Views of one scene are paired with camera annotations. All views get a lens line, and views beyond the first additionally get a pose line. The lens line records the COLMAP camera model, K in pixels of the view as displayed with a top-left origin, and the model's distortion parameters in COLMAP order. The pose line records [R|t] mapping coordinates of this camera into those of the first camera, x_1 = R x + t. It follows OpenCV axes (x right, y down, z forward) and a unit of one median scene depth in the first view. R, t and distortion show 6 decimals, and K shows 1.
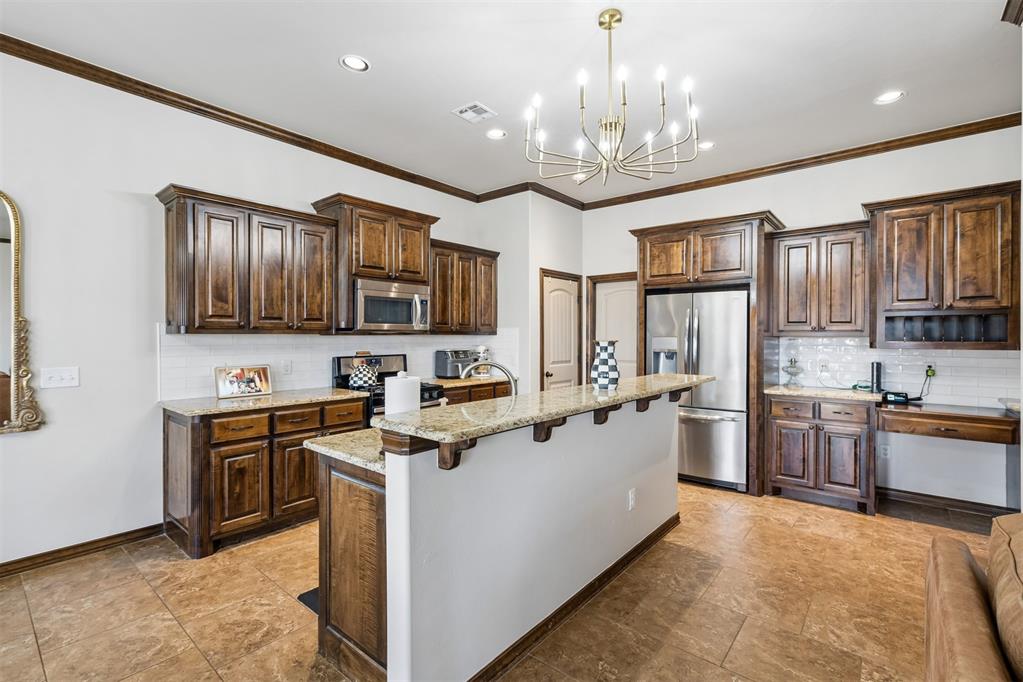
lens RADIAL K [[465.7, 0, 512.1], [0, 465.7, 336.9], [0, 0, 1]] dist [-0.003535, 0.001986]
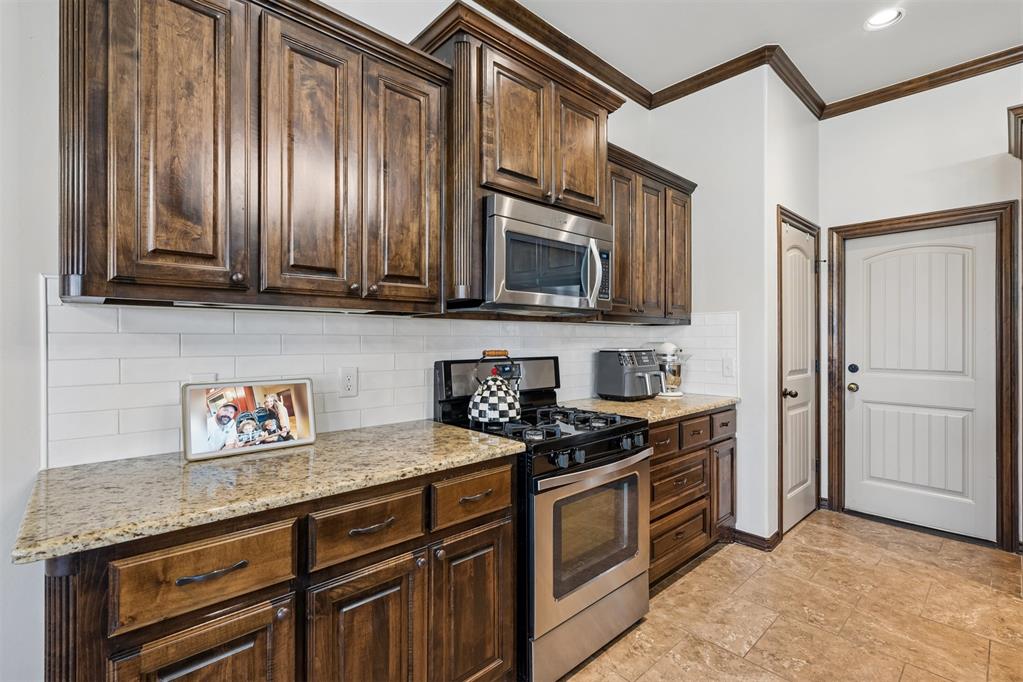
lens RADIAL K [[465.7, 0, 515.1], [0, 465.7, 337.2], [0, 0, 1]] dist [-0.003535, 0.001986]
pose [[0.992275, -0.000045, -0.124059, -0.252977], [-0.000684, 0.999983, -0.005832, 0.021306], [0.124058, 0.005872, 0.992258, 0.542867]]
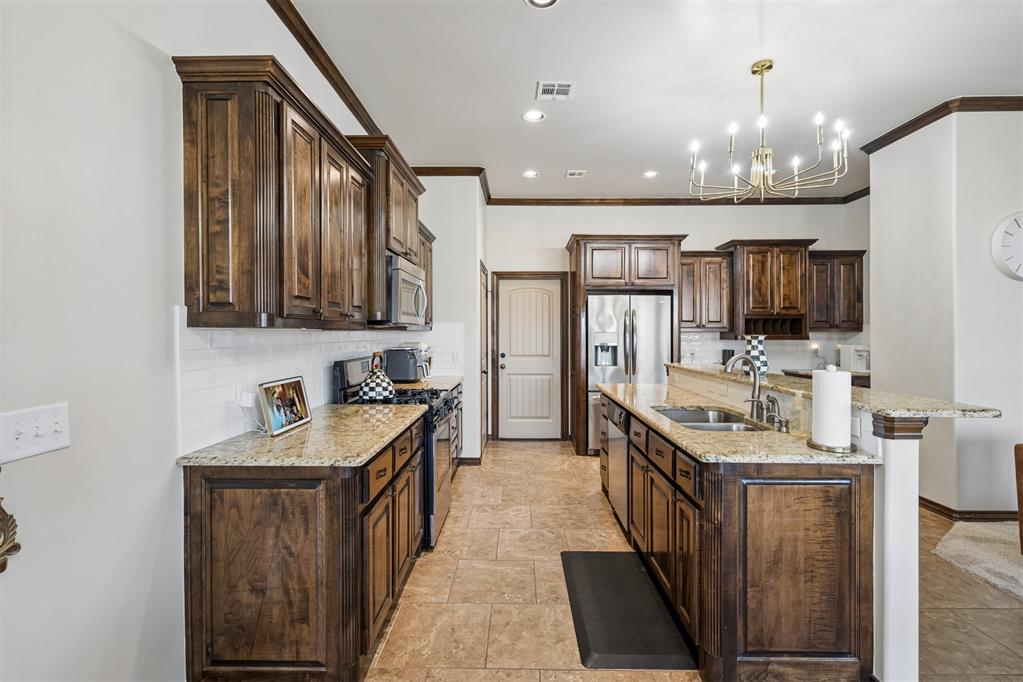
lens RADIAL K [[465.7, 0, 511.4], [0, 465.7, 332.9], [0, 0, 1]] dist [-0.003535, 0.001986]
pose [[0.776493, -0.002038, 0.630123, -0.665361], [0.001914, 0.999998, 0.000876, 0.000035], [-0.630123, 0.000526, 0.776495, 0.301033]]
